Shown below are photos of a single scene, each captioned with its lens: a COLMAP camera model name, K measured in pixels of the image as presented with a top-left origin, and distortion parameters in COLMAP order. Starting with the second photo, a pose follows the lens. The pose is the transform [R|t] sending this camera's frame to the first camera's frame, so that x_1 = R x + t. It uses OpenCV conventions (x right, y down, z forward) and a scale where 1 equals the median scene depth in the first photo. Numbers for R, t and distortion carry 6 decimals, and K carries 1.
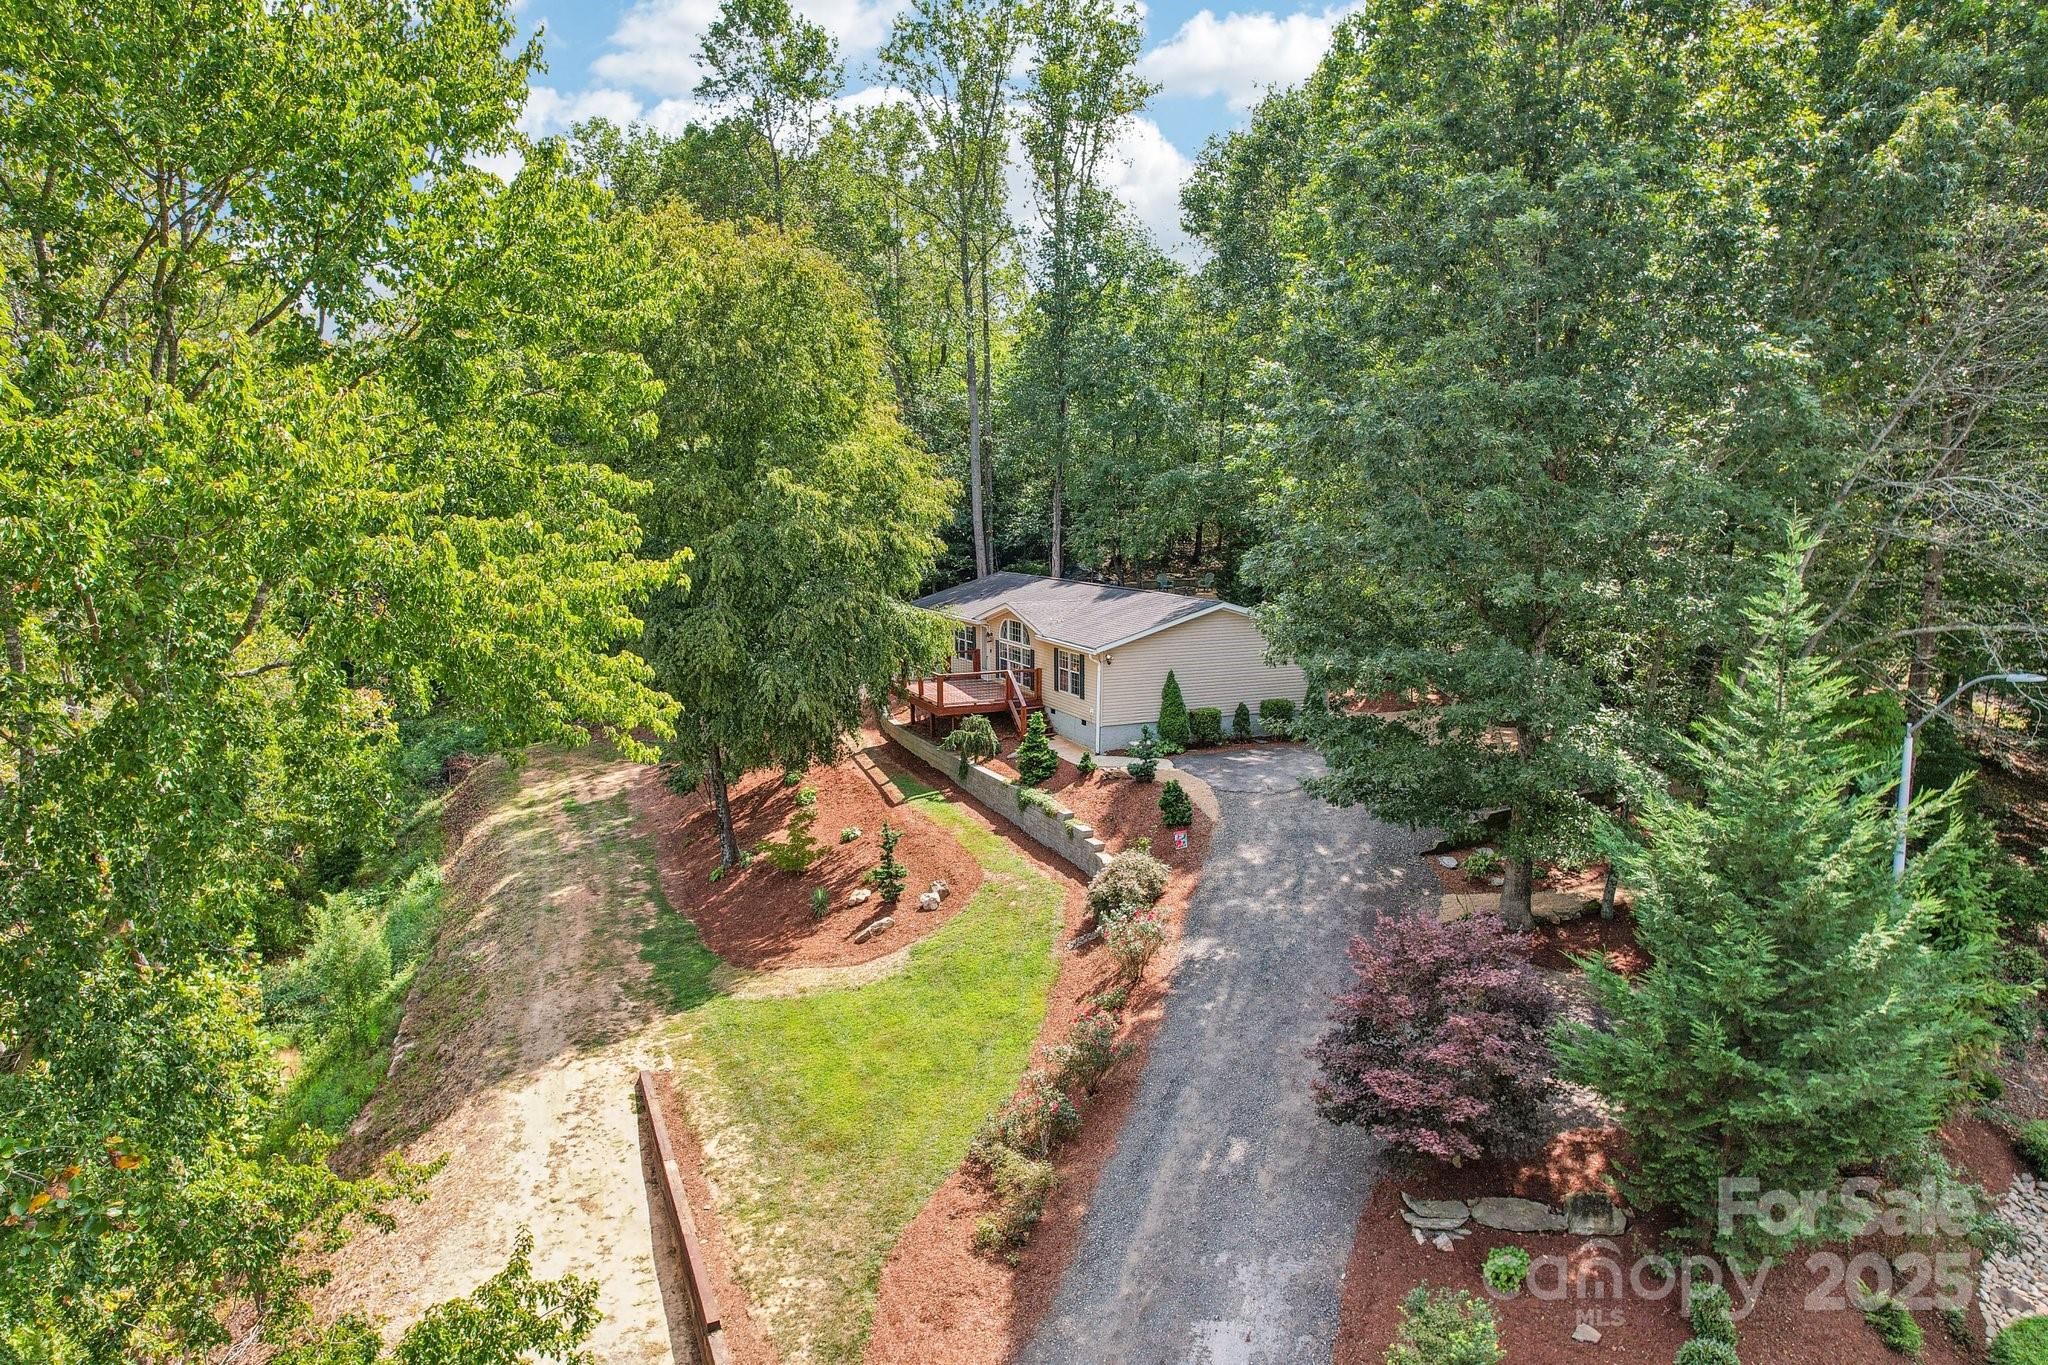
lens RADIAL K [[1319.3, 0, 1024.0], [0, 1319.3, 682.5], [0, 0, 1]] dist [-0.022222, 0.000734]
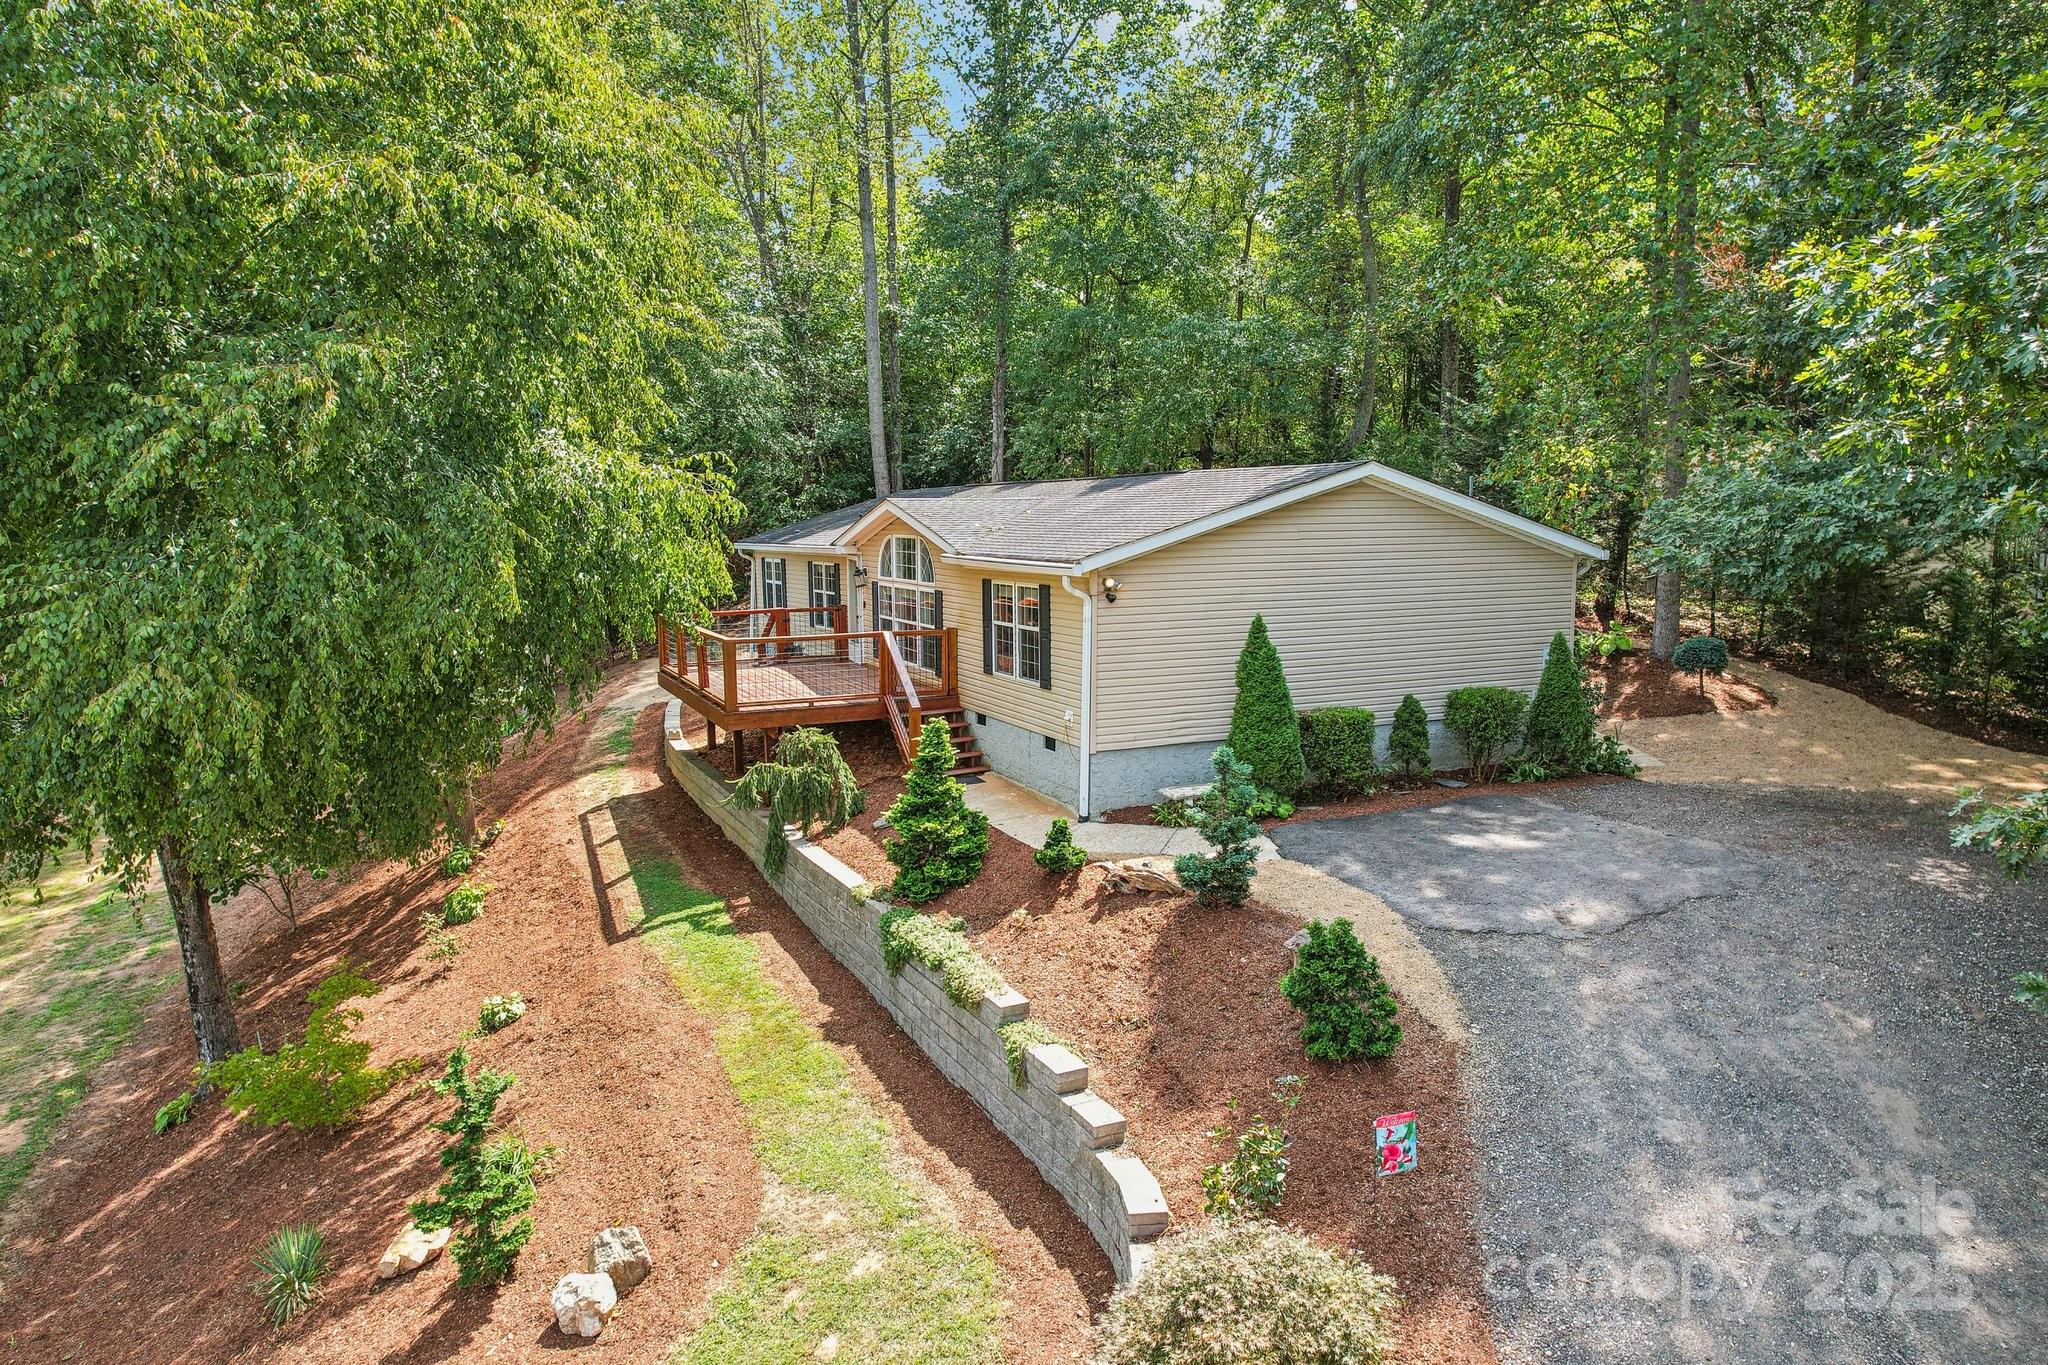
lens RADIAL K [[1374.6, 0, 1024.9], [0, 1374.6, 579.0], [0, 0, 1]] dist [-0.001313, 0.001168]
pose [[0.999295, -0.002143, 0.037491, 0.020319], [0.005537, 0.995866, -0.090663, 0.017444], [-0.037142, 0.090807, 0.995176, 0.546061]]
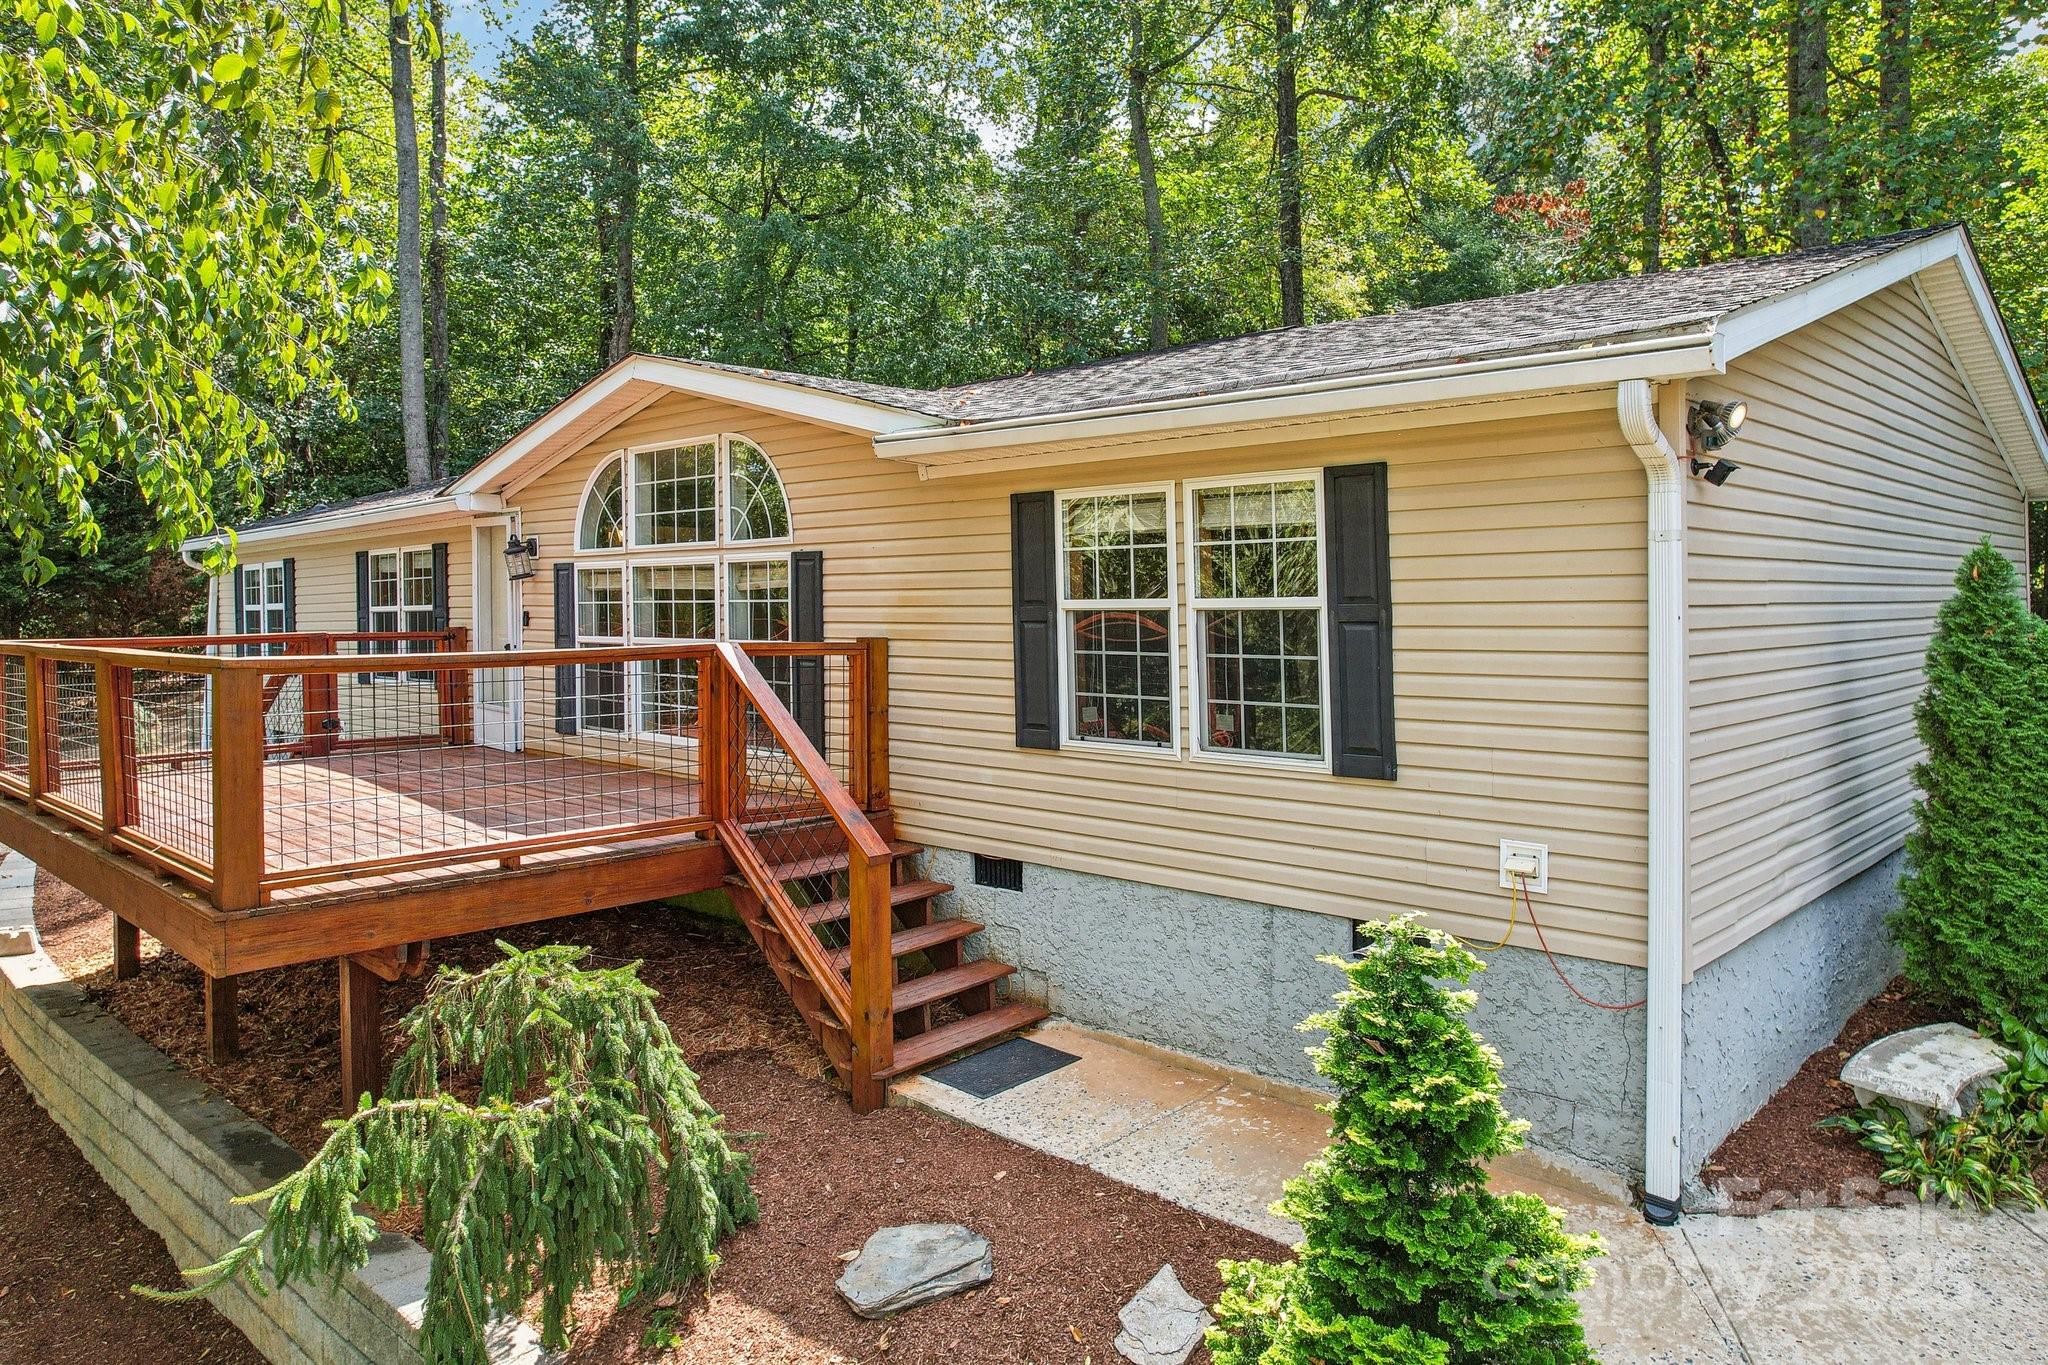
lens RADIAL K [[1374.6, 0, 1024.9], [0, 1374.6, 579.0], [0, 0, 1]] dist [-0.001313, 0.001168]
pose [[0.917695, 0.009794, 0.397165, -0.047770], [0.053940, 0.987368, -0.148983, 0.011437], [-0.393607, 0.158144, 0.905574, 0.872751]]
